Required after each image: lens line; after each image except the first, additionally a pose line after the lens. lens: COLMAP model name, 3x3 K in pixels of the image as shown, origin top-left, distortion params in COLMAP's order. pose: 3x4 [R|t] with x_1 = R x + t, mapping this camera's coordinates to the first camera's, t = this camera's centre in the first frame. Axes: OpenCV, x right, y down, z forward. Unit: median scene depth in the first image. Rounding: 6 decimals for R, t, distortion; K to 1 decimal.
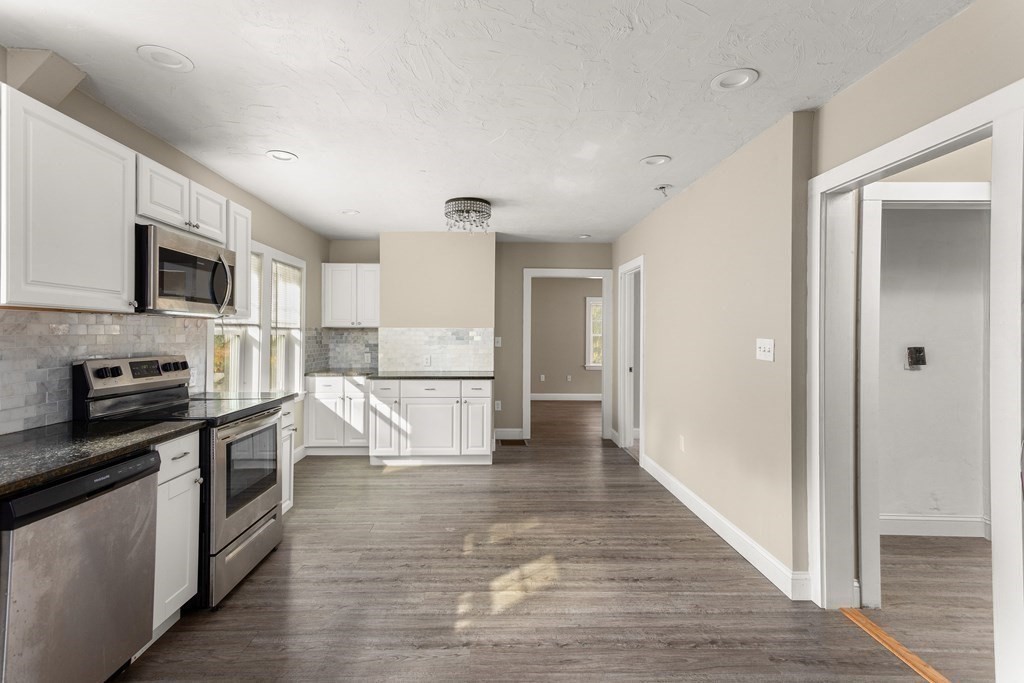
lens RADIAL K [[476.4, 0, 512.0], [0, 476.4, 341.5], [0, 0, 1]] dist [0.033180, 0.000812]
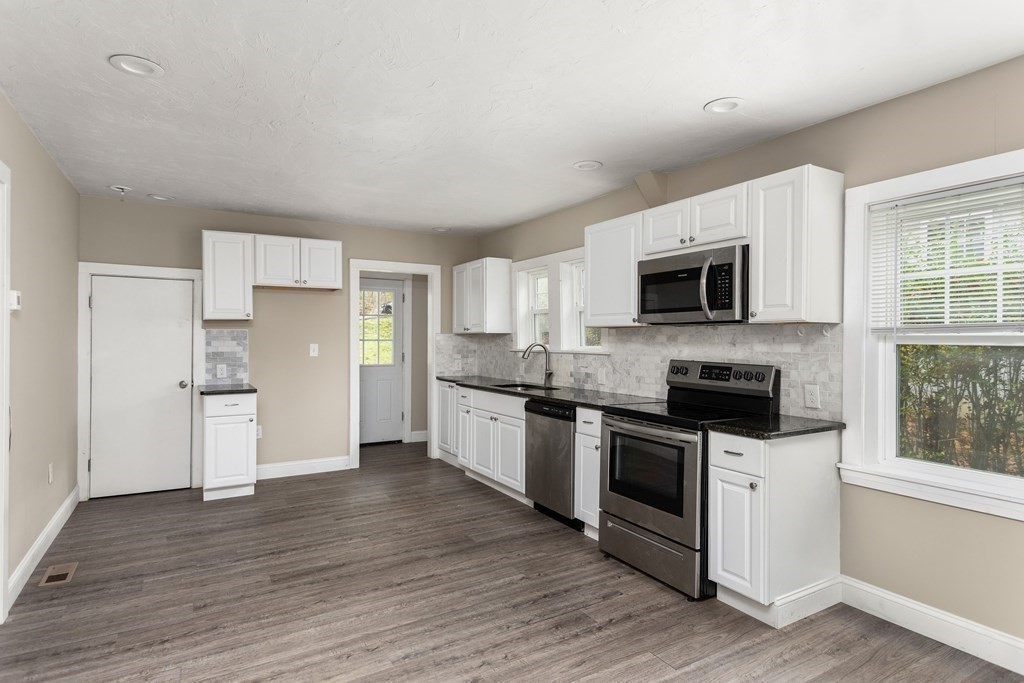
lens RADIAL K [[554.6, 0, 512.0], [0, 554.6, 341.5], [0, 0, 1]] dist [0.001564, 0.000489]
pose [[-0.884079, -0.008668, -0.467257, 0.300690], [-0.018311, 0.999703, 0.016101, -0.033106], [0.466979, 0.022790, -0.883975, 2.196783]]
